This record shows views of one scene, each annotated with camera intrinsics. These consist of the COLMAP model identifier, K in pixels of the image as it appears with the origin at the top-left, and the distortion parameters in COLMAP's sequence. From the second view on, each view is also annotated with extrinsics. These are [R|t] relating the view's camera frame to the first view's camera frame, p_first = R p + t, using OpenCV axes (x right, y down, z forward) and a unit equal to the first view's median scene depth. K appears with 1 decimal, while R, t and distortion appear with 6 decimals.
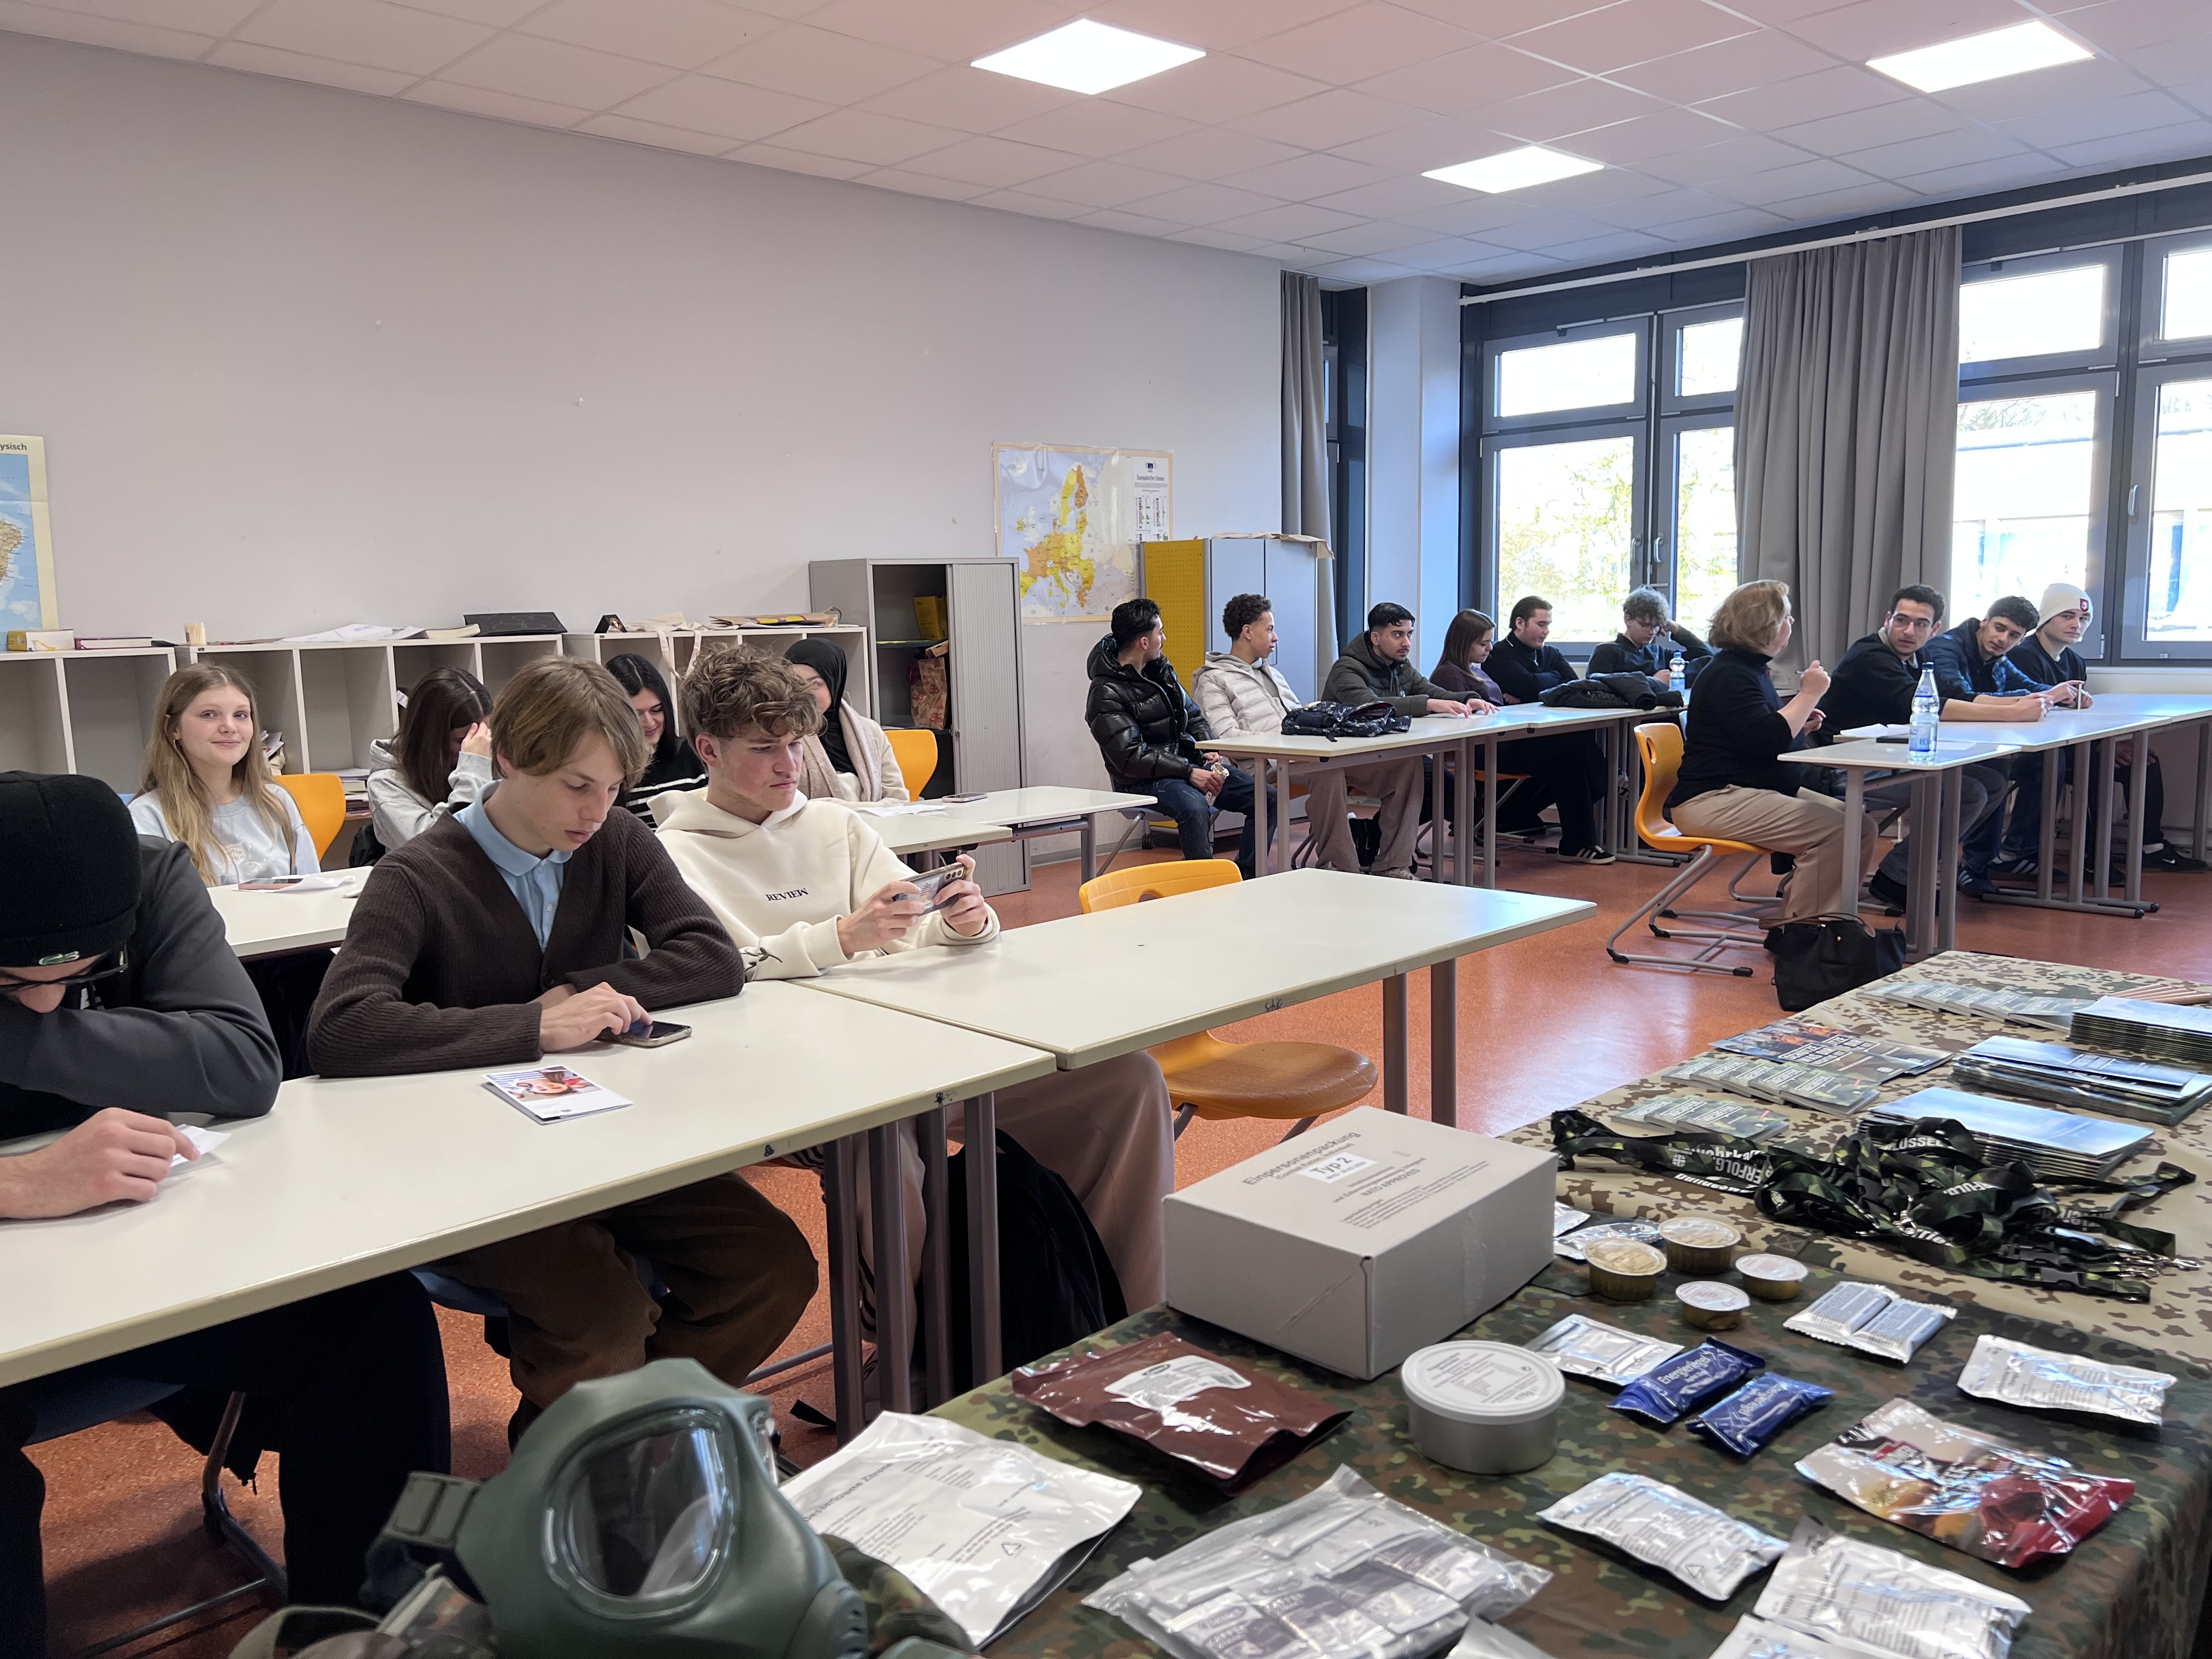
lens RADIAL K [[1677.2, 0, 1099.5], [0, 1677.2, 839.5], [0, 0, 1]] dist [0.008053, -0.003372]
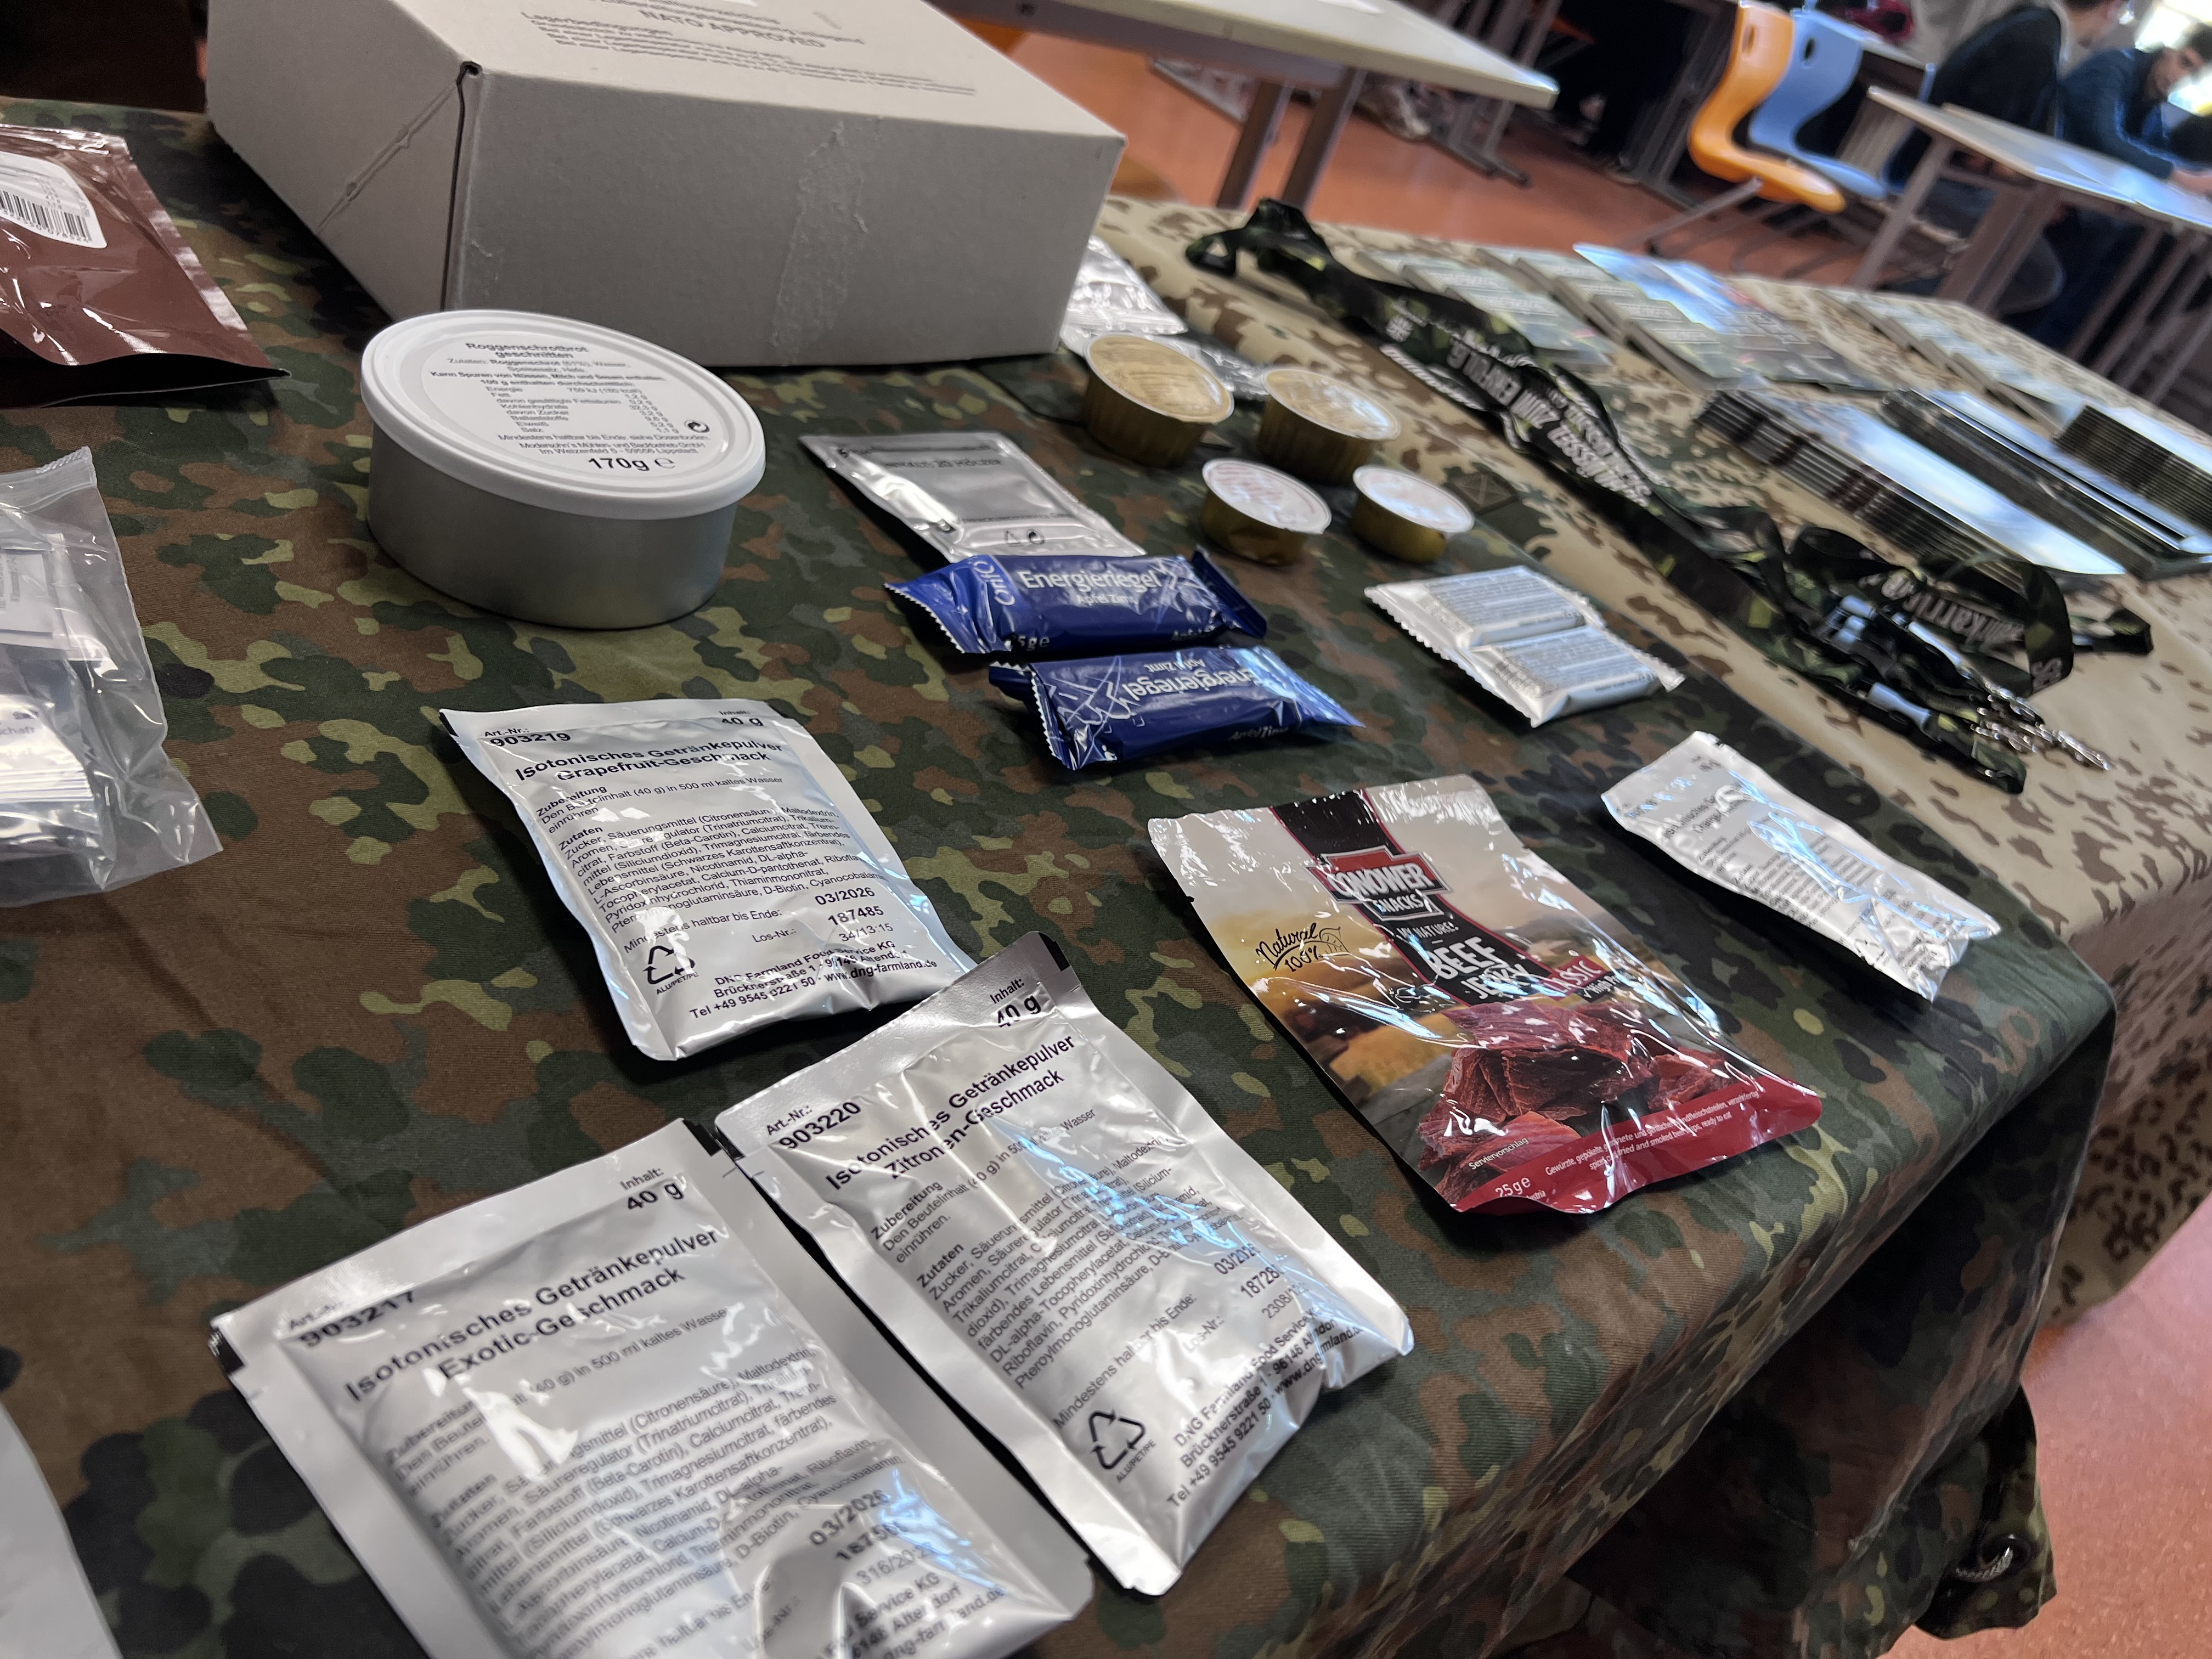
lens RADIAL K [[1677.2, 0, 1112.6], [0, 1677.2, 835.0], [0, 0, 1]] dist [0.008053, -0.003372]
pose [[0.935702, 0.323837, 0.139968, 0.301227], [-0.352328, 0.837471, 0.417740, 0.173560], [0.018060, -0.440195, 0.897721, 0.534503]]
